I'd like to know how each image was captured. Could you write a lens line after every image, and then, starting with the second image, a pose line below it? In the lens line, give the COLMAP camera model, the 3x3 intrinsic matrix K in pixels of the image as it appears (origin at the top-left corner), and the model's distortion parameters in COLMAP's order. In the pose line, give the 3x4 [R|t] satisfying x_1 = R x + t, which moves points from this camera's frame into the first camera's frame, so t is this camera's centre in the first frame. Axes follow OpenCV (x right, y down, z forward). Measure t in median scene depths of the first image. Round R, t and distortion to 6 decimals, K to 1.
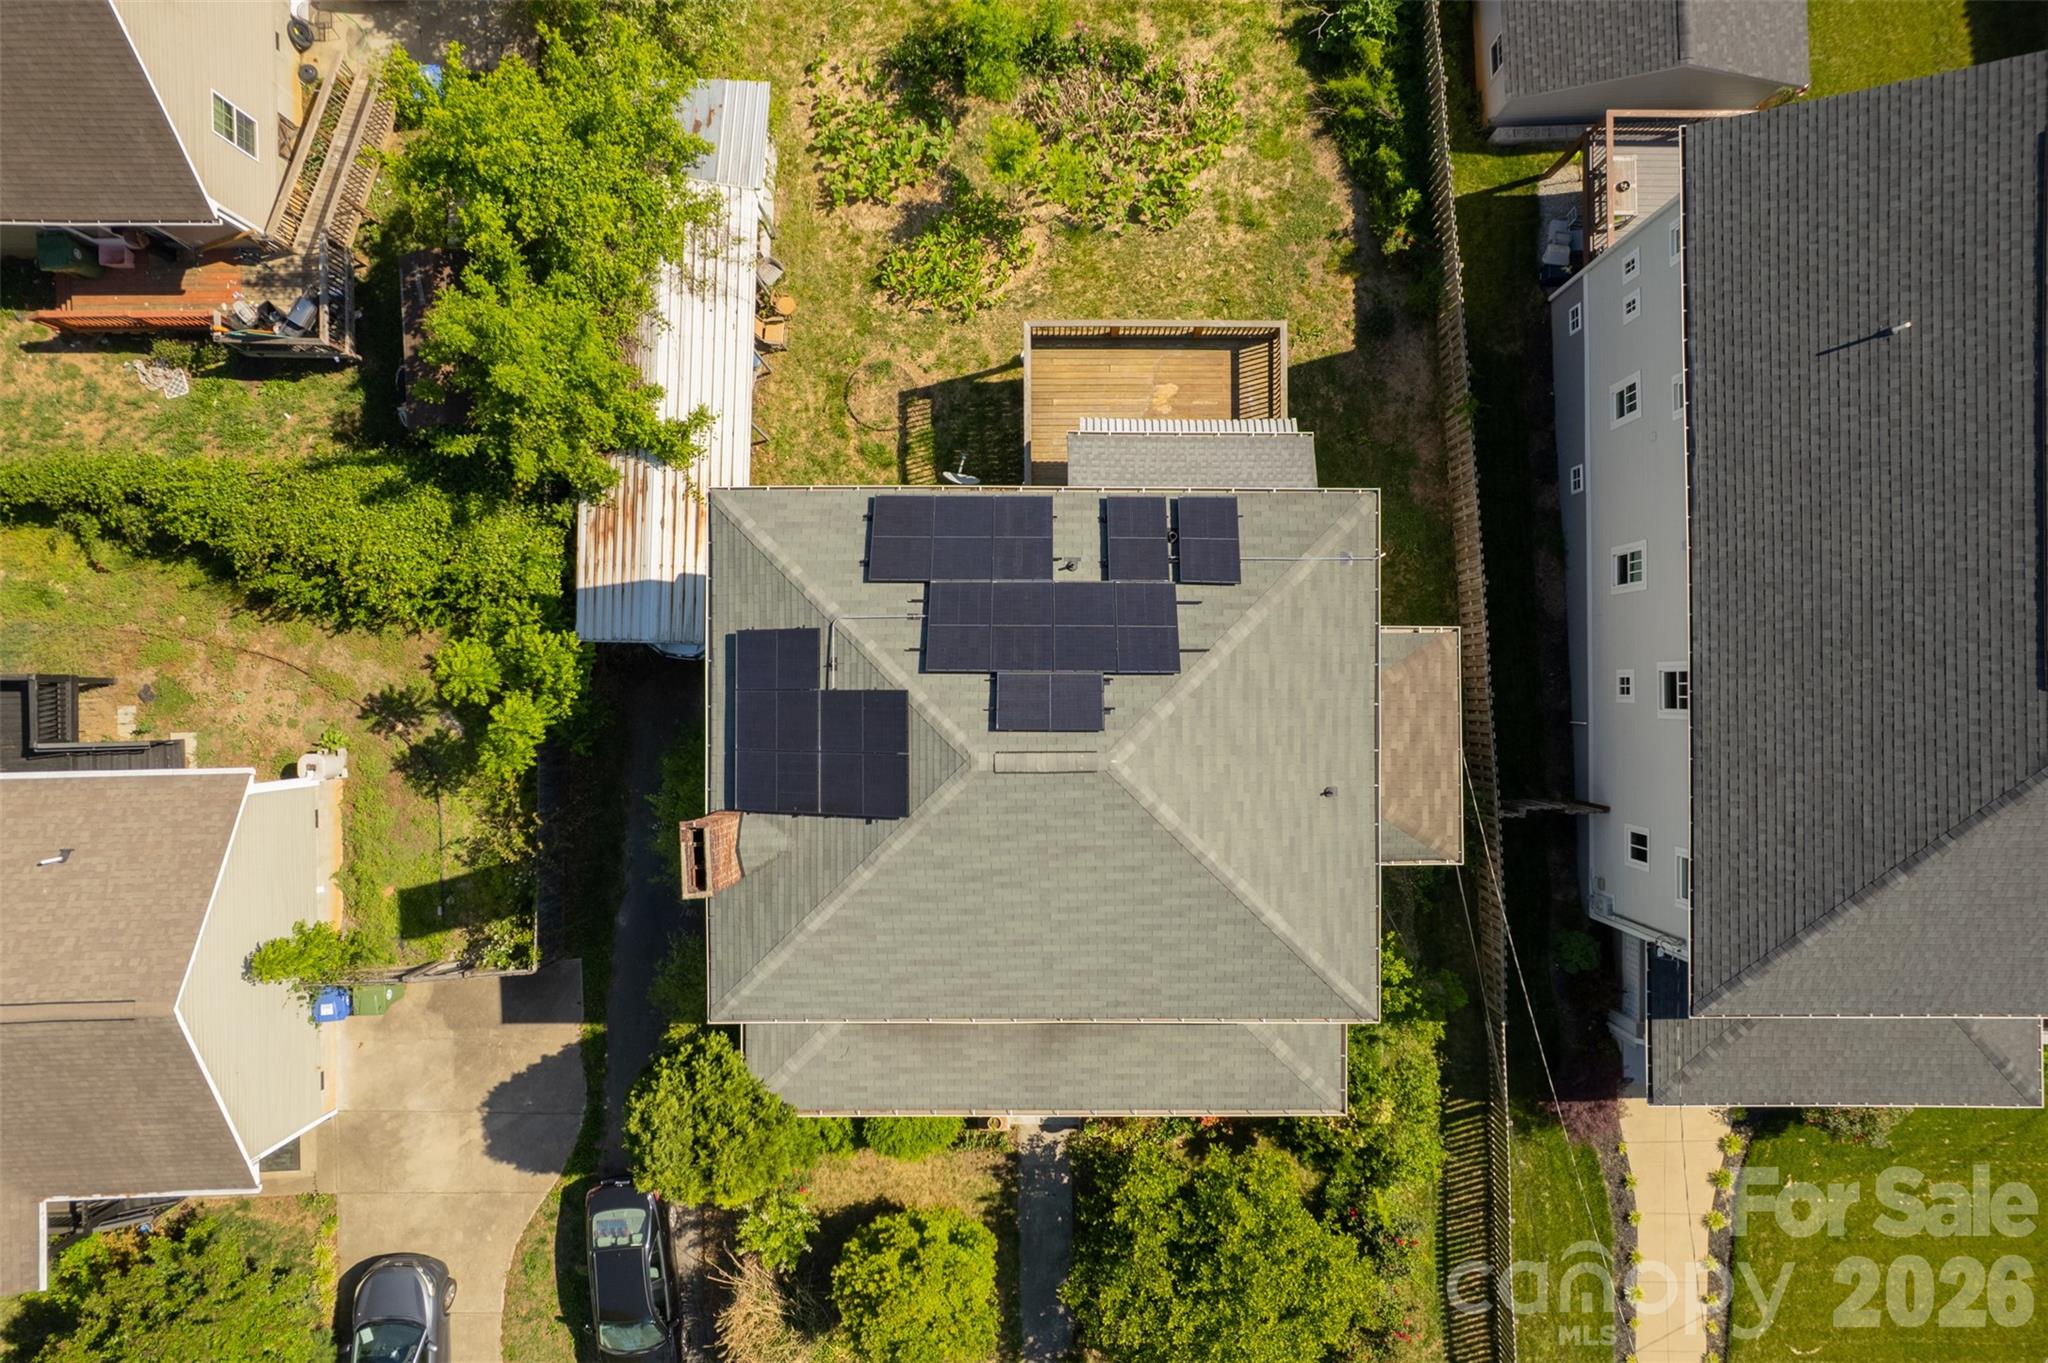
lens RADIAL K [[1306.2, 0, 1038.6], [0, 1306.2, 674.2], [0, 0, 1]] dist [0.001471, 0.019848]
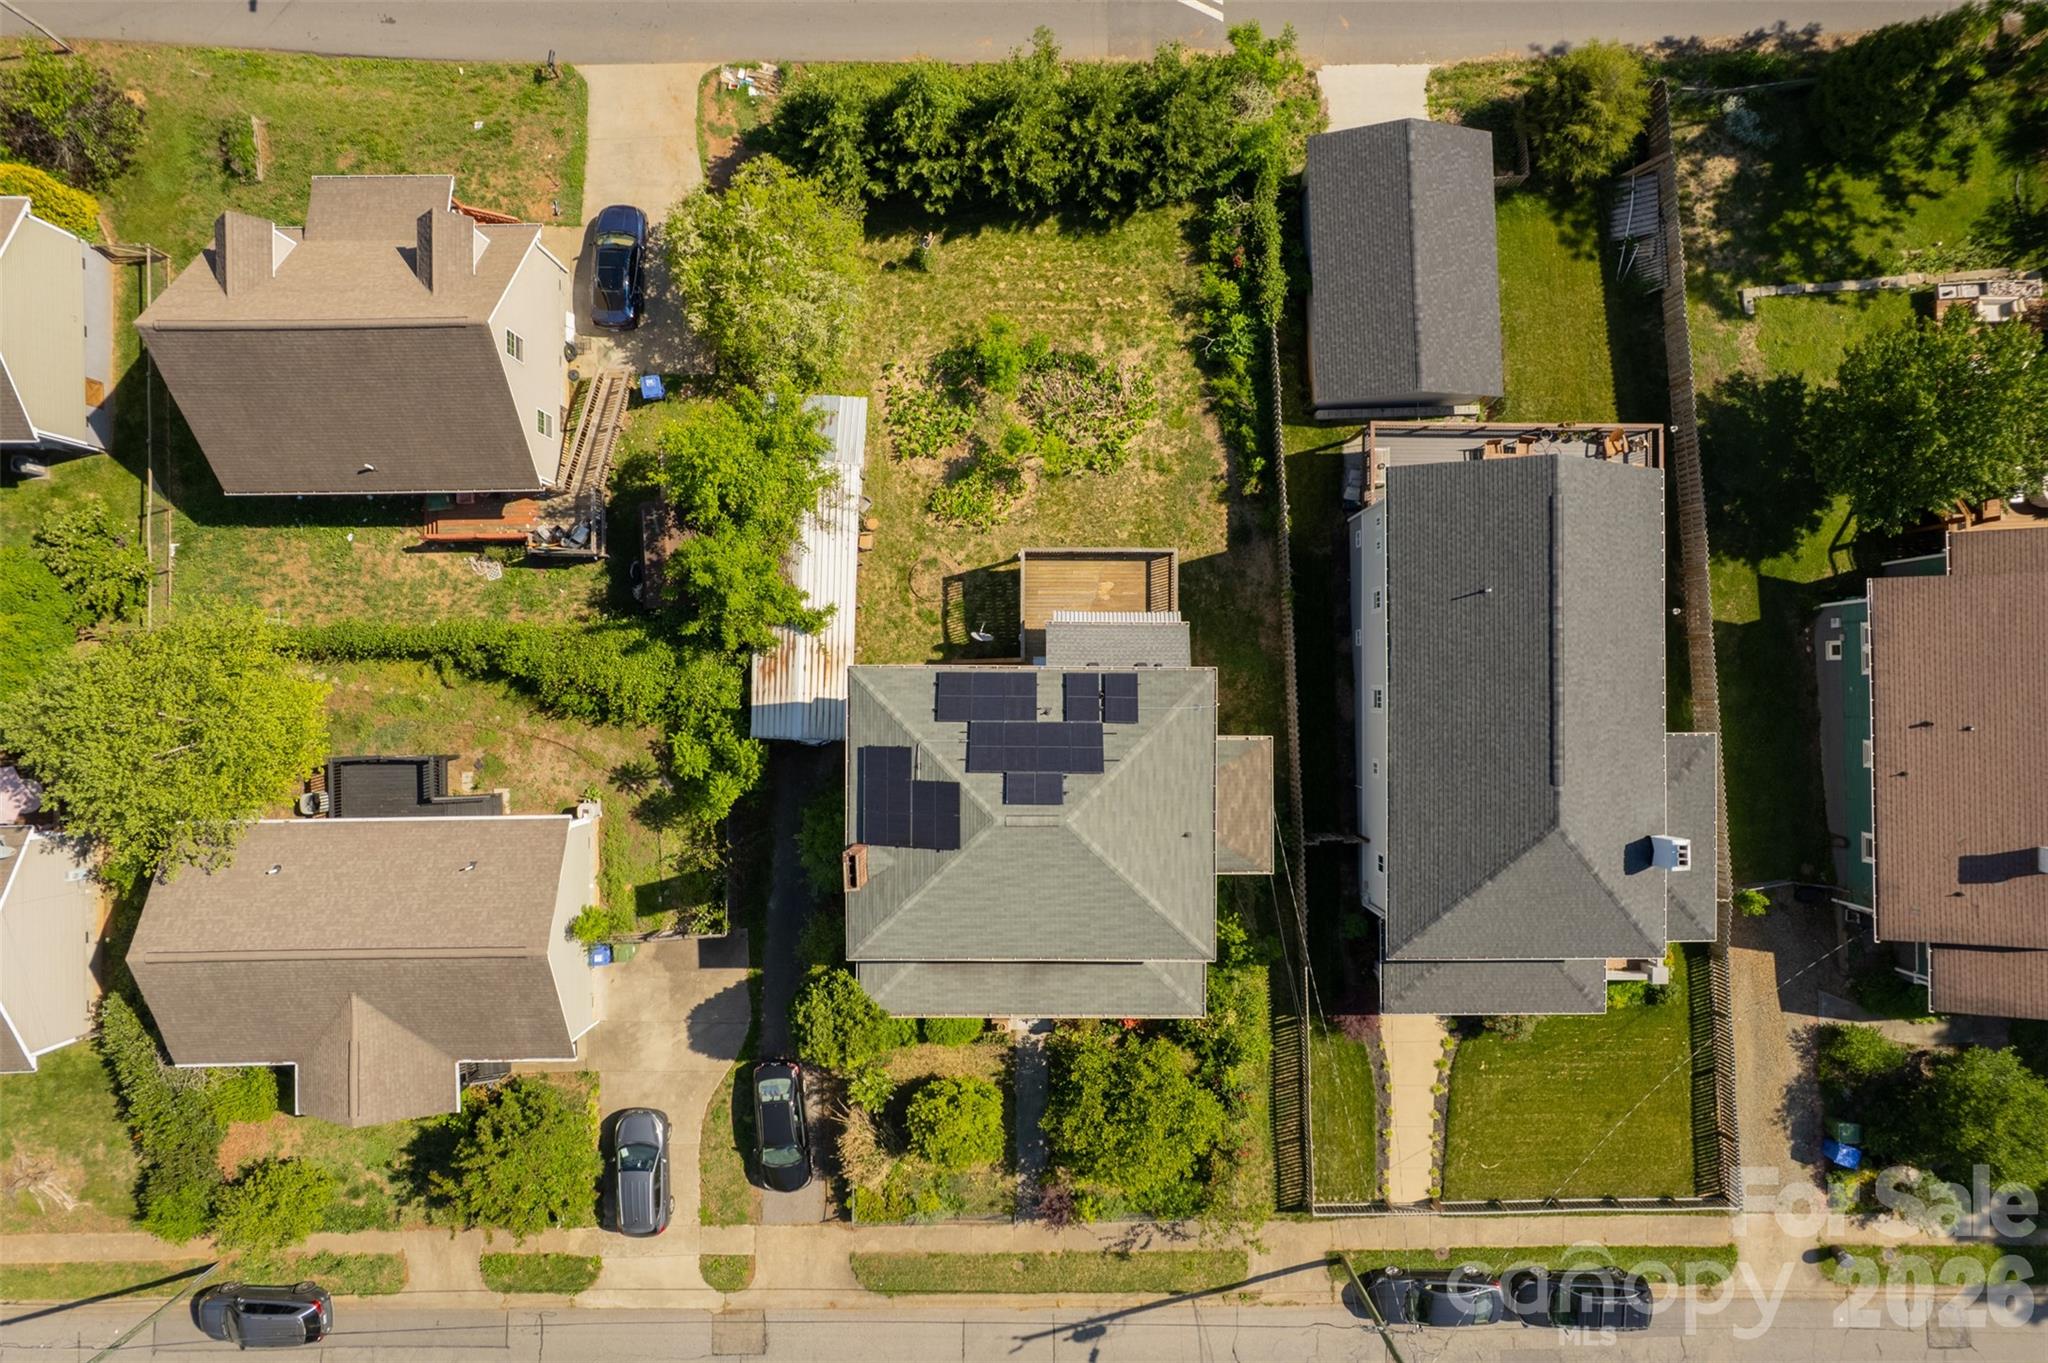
lens RADIAL K [[1306.2, 0, 1028.1], [0, 1306.2, 677.5], [0, 0, 1]] dist [0.001471, 0.019848]
pose [[0.999993, 0.003701, -0.000250, -0.000899], [-0.003700, 0.999979, 0.005403, -0.109099], [0.000270, -0.005402, 0.999985, -0.647555]]
